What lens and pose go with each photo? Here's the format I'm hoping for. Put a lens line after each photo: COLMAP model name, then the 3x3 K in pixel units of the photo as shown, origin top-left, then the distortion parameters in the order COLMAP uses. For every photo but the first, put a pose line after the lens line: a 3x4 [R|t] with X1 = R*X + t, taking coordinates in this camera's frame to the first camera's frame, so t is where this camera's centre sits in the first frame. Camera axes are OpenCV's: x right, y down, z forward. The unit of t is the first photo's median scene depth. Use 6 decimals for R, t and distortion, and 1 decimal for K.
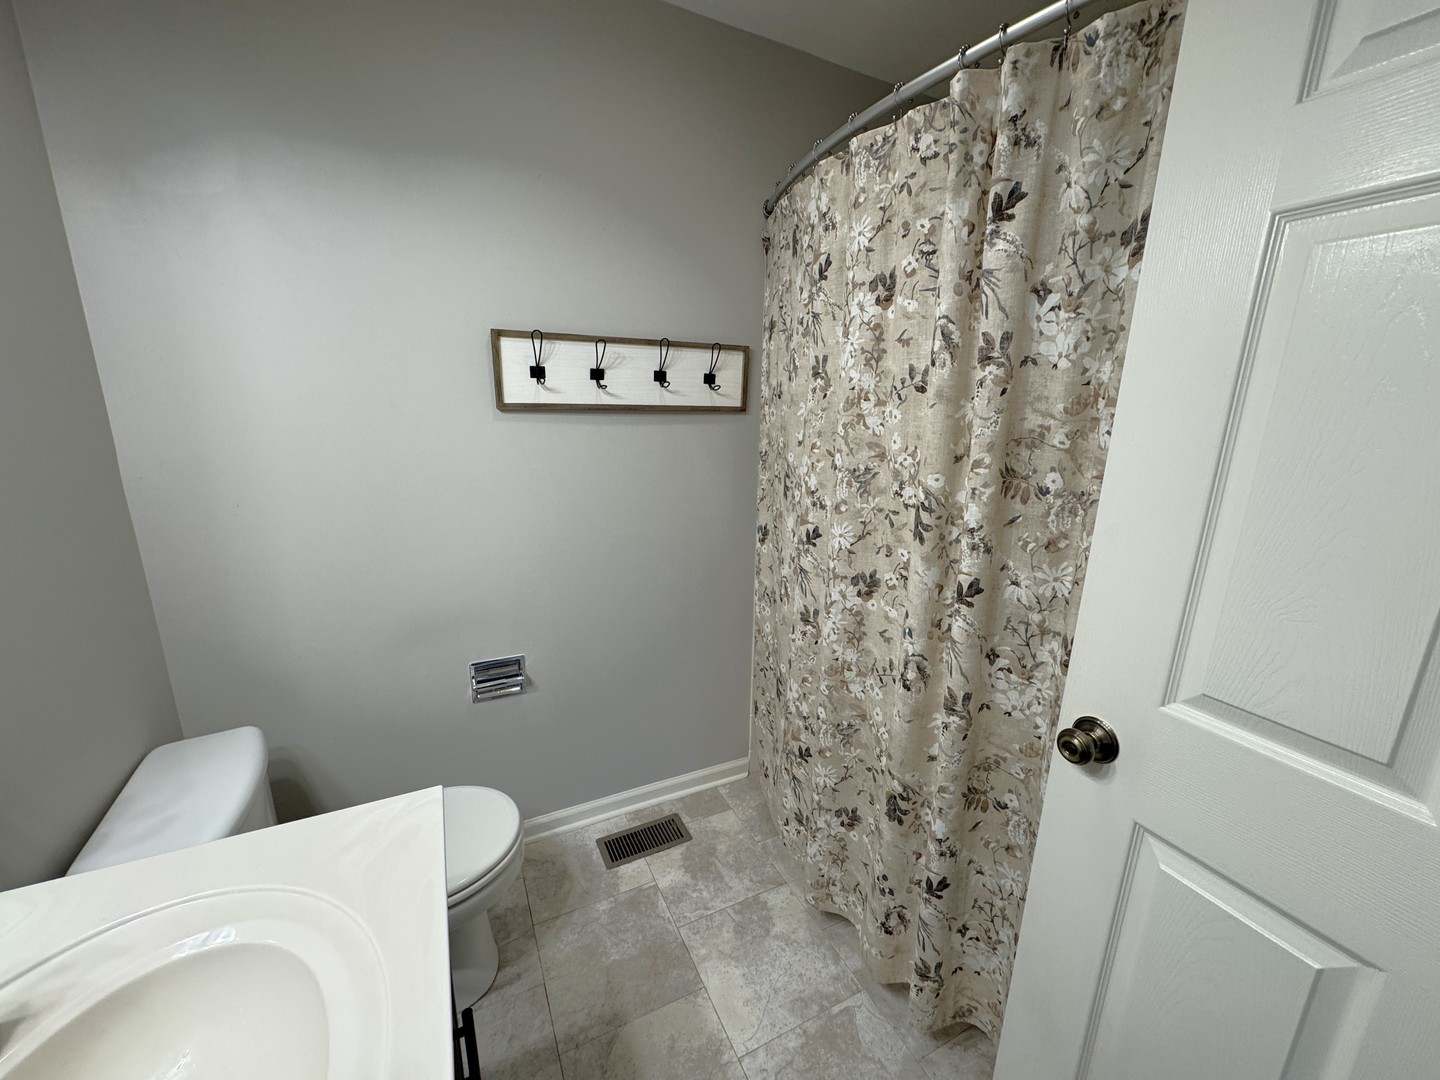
lens RADIAL K [[573.5, 0, 718.9], [0, 573.5, 540.7], [0, 0, 1]] dist [-0.000123, -0.000258]
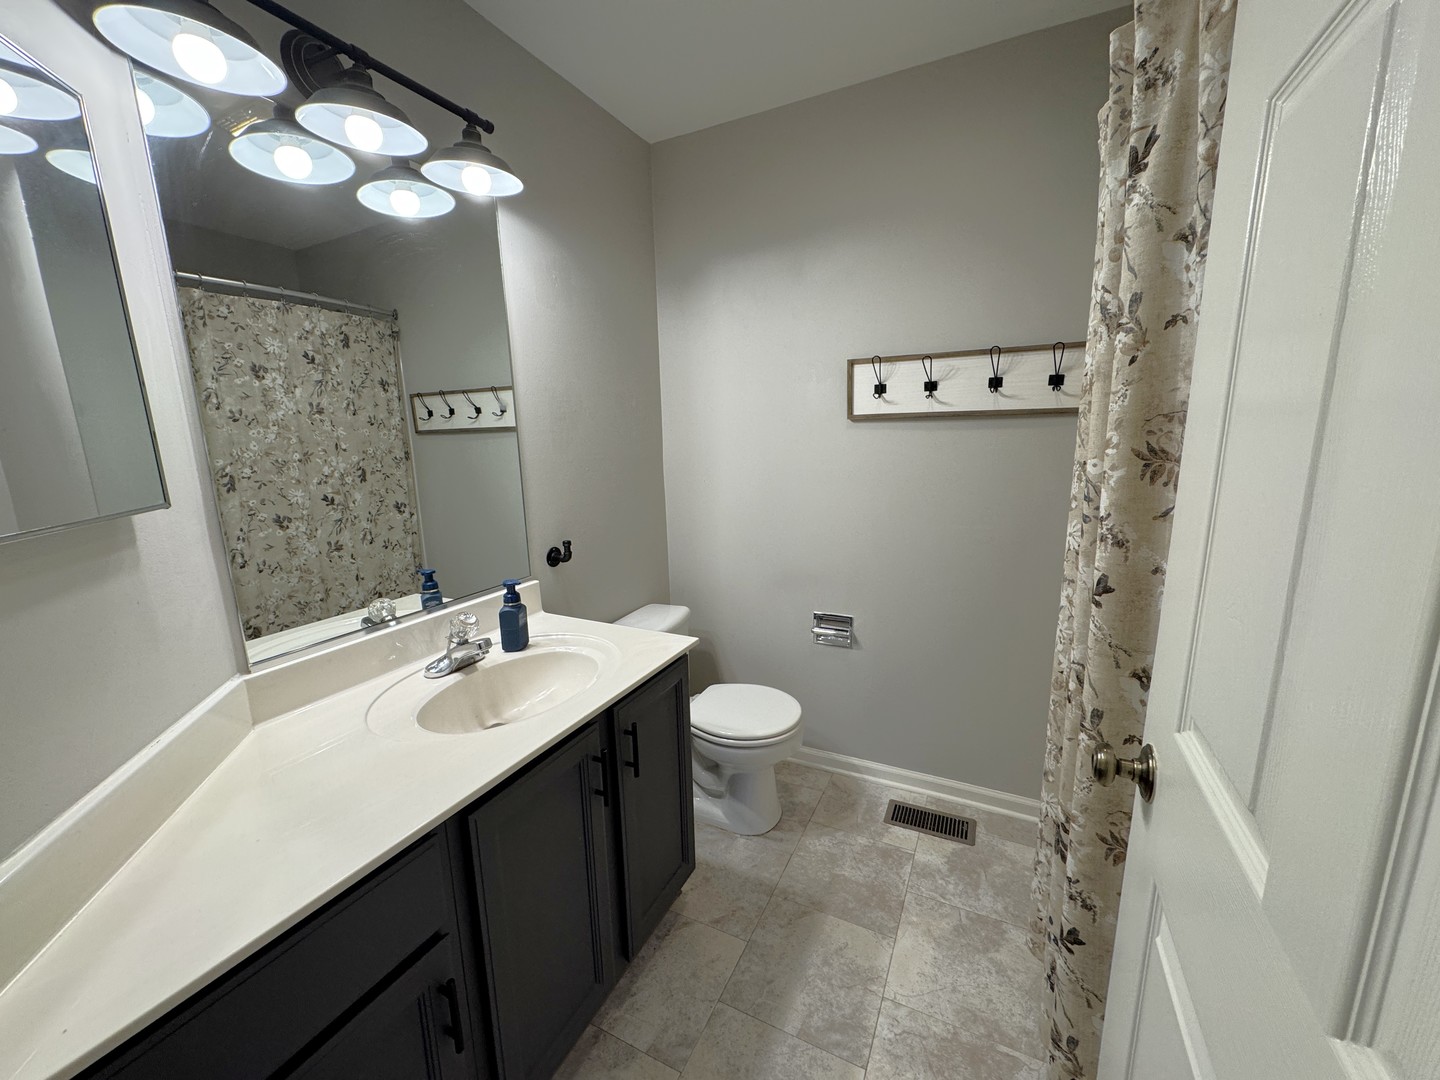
lens RADIAL K [[573.5, 0, 718.9], [0, 573.5, 540.7], [0, 0, 1]] dist [-0.000123, -0.000258]
pose [[0.601405, 0.117508, -0.790256, 0.583997], [-0.156402, 0.987303, 0.027782, 0.061669], [0.783486, 0.106889, 0.612147, -0.006126]]
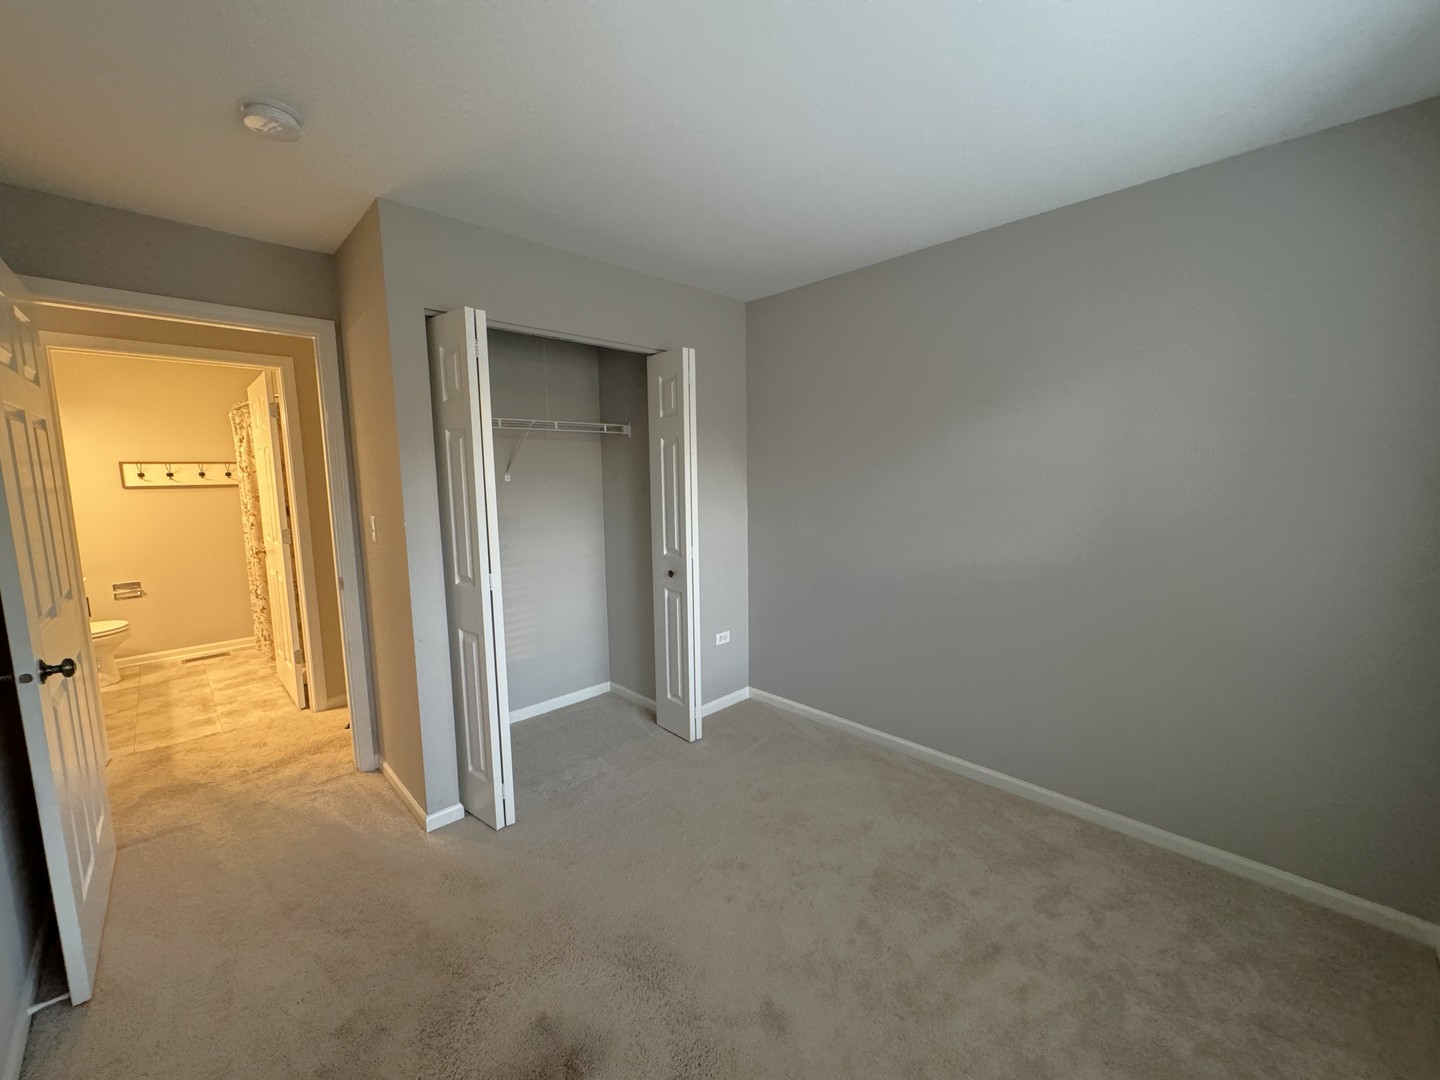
lens RADIAL K [[573.5, 0, 718.9], [0, 573.5, 540.7], [0, 0, 1]] dist [-0.000123, -0.000258]
pose [[0.950797, -0.069984, 0.301807, 1.794026], [0.106626, 0.988560, -0.106677, 0.747969], [-0.290889, 0.133609, 0.947382, -2.917420]]
